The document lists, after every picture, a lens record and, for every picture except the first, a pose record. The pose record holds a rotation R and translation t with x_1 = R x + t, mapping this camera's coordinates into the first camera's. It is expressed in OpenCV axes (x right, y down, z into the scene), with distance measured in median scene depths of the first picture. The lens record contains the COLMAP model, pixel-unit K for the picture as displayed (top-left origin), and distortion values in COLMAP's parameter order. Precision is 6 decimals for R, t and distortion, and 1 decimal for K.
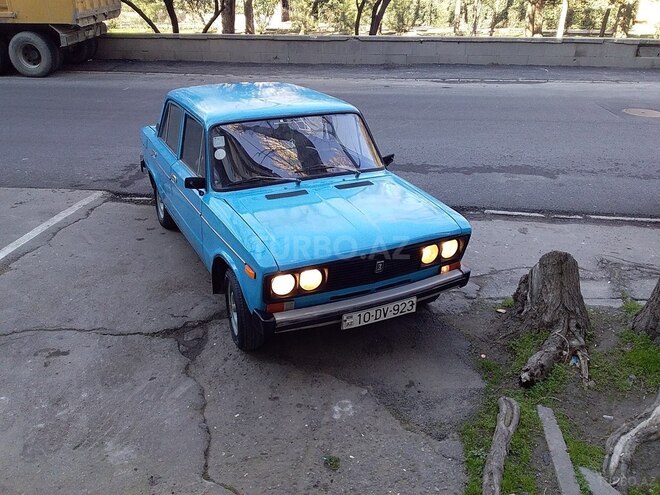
lens RADIAL K [[606.9, 0, 333.7], [0, 606.9, 248.6], [0, 0, 1]] dist [0.022345, 0.000000]
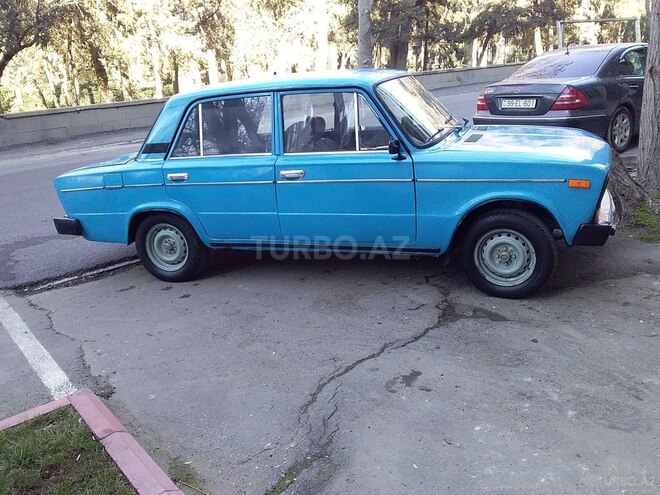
lens RADIAL K [[606.9, 0, 326.7], [0, 606.9, 247.7], [0, 0, 1]] dist [0.022345, 0.000000]
pose [[0.710194, -0.264956, 0.652244, -0.917509], [0.360218, 0.932773, -0.013309, 0.001728], [-0.604870, 0.244402, 0.757892, 0.459008]]
